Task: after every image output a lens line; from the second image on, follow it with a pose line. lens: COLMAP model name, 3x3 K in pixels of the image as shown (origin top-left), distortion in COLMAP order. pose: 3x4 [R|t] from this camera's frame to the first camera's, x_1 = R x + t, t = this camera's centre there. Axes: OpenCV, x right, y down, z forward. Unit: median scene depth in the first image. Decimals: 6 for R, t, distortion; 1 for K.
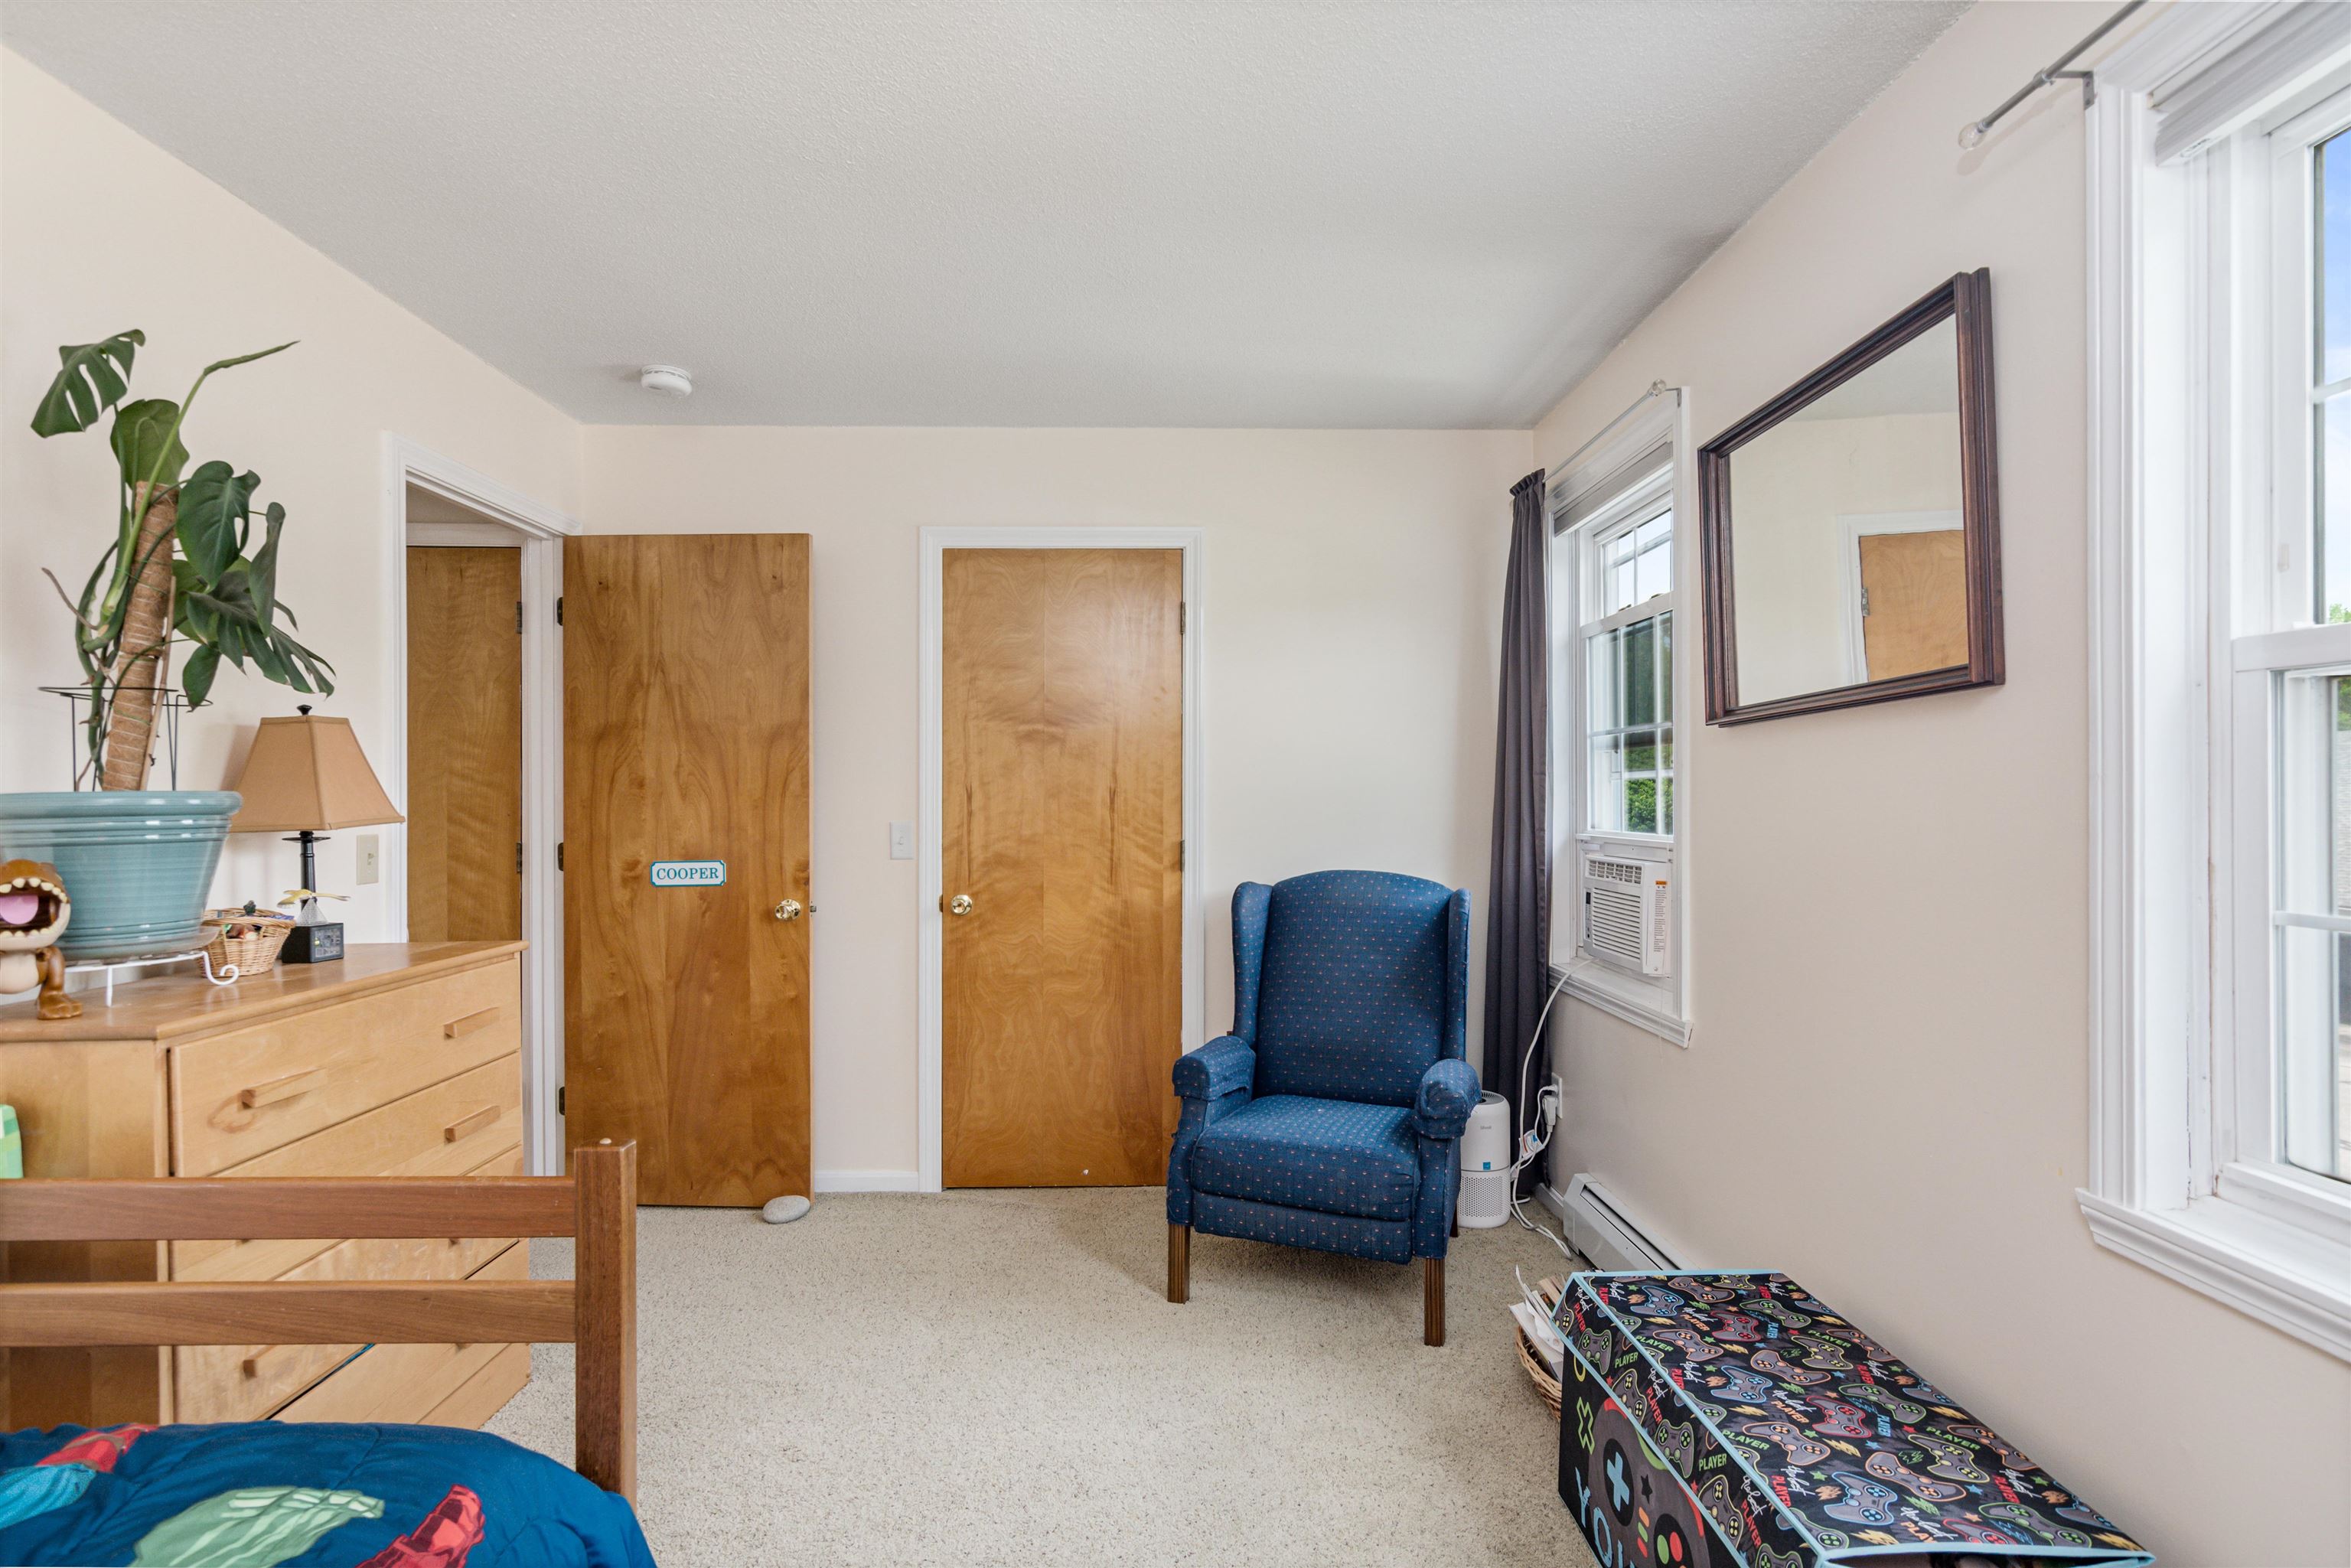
lens RADIAL K [[1132.4, 0, 1176.9], [0, 1132.4, 789.7], [0, 0, 1]] dist [-0.003130, 0.001543]
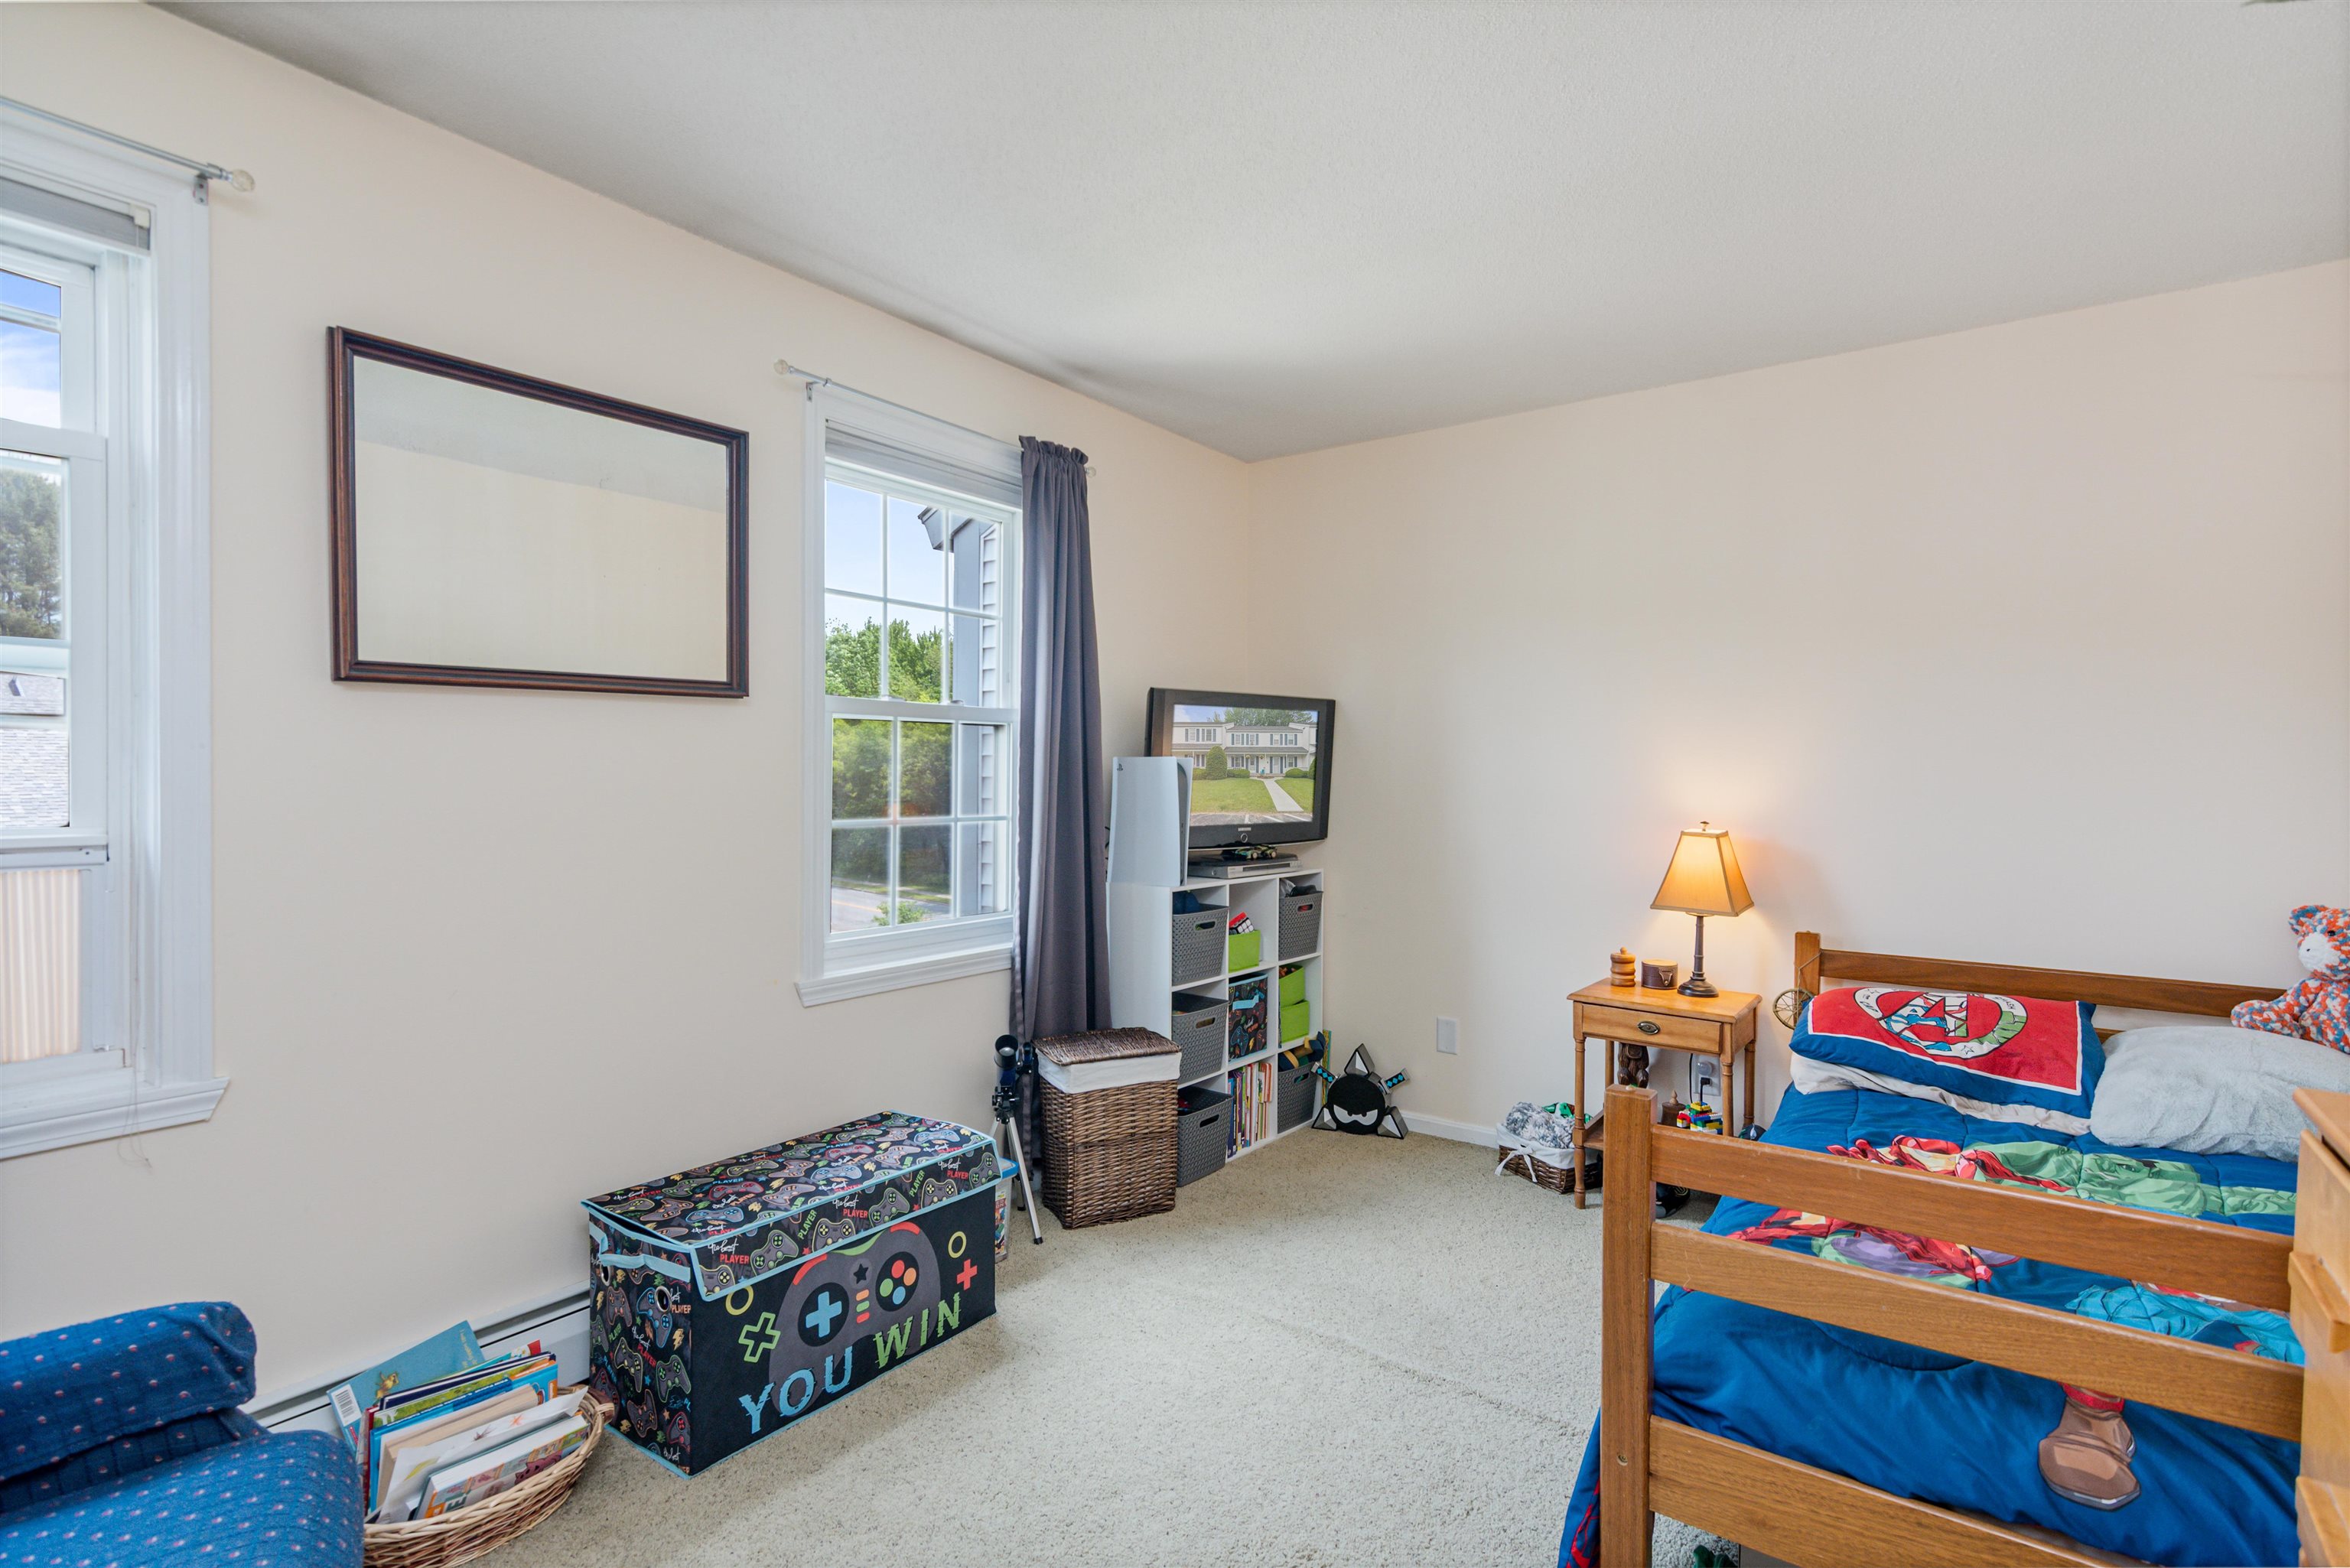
lens RADIAL K [[1131.8, 0, 1178.9], [0, 1131.8, 786.2], [0, 0, 1]] dist [-0.003130, 0.001543]
pose [[-0.786942, -0.007645, 0.616979, -0.724605], [-0.001031, 0.999938, 0.011075, 0.015849], [-0.617026, 0.008079, -0.786901, 1.841701]]
